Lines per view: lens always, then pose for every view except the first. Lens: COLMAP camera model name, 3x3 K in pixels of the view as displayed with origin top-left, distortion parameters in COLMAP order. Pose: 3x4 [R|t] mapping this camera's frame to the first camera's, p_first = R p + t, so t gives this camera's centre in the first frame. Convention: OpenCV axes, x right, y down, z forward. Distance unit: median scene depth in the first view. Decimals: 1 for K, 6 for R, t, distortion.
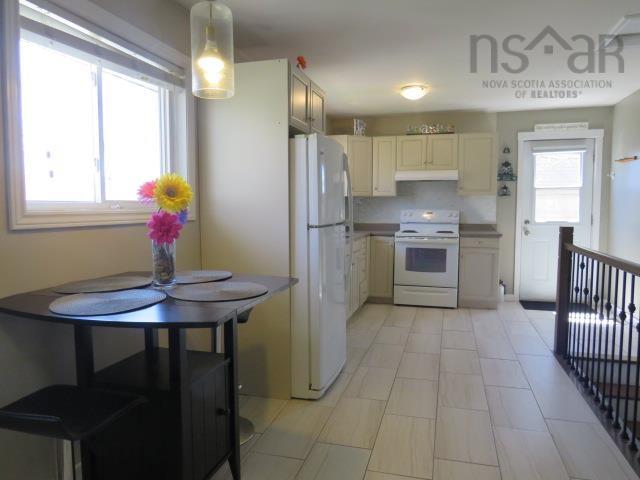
lens RADIAL K [[455.7, 0, 319.4], [0, 455.7, 240.0], [0, 0, 1]] dist [-0.022895, 0.002718]
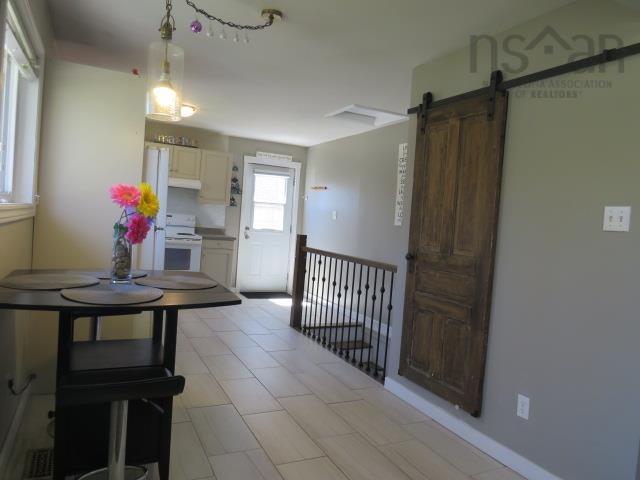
lens RADIAL K [[455.7, 0, 319.4], [0, 455.7, 240.0], [0, 0, 1]] dist [-0.022895, 0.002718]
pose [[0.737650, 0.027014, 0.674643, -0.243051], [-0.026446, 0.999589, -0.011109, 0.000611], [-0.674666, -0.009648, 0.738060, -0.052248]]
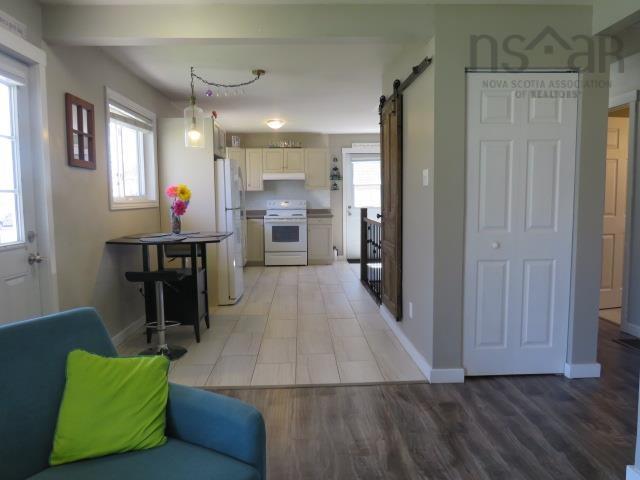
lens RADIAL K [[455.7, 0, 319.4], [0, 455.7, 240.0], [0, 0, 1]] dist [-0.022895, 0.002718]
pose [[0.948929, -0.039055, 0.313064, -0.123892], [0.033599, 0.999175, 0.022806, 0.032903], [-0.313696, -0.011122, 0.949458, -0.431451]]
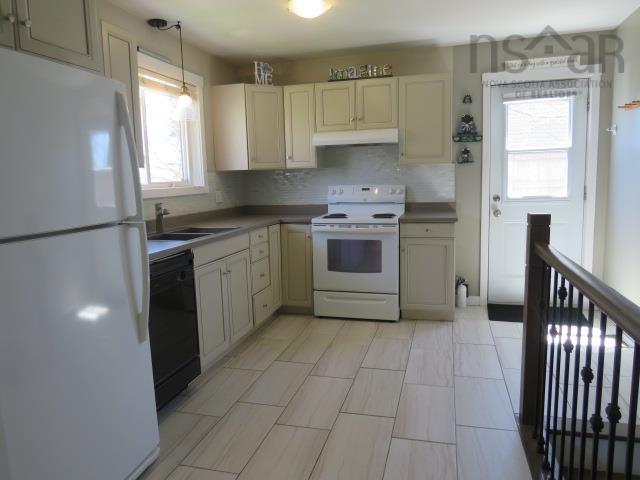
lens RADIAL K [[455.7, 0, 319.4], [0, 455.7, 240.0], [0, 0, 1]] dist [-0.022895, 0.002718]
pose [[0.999558, -0.028964, 0.006678, 0.171360], [0.028506, 0.997752, 0.060652, -0.025982], [-0.008420, -0.060435, 0.998137, 0.277202]]
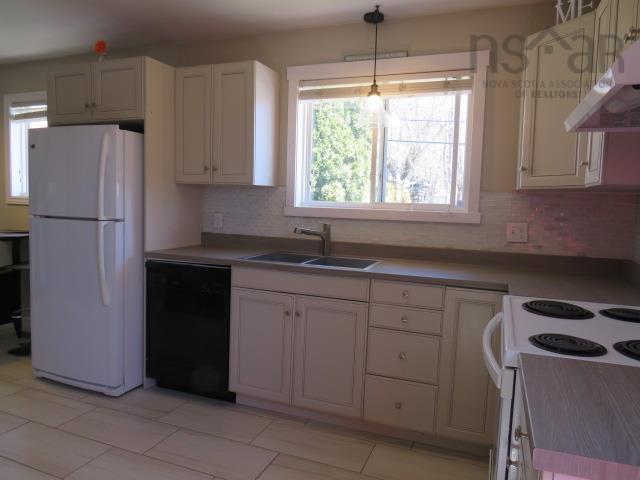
lens RADIAL K [[455.7, 0, 319.4], [0, 455.7, 240.0], [0, 0, 1]] dist [-0.022895, 0.002718]
pose [[-0.094791, 0.081643, -0.992144, 0.499056], [-0.105684, 0.990174, 0.091578, -0.071028], [0.989871, 0.113534, -0.085232, 0.888038]]
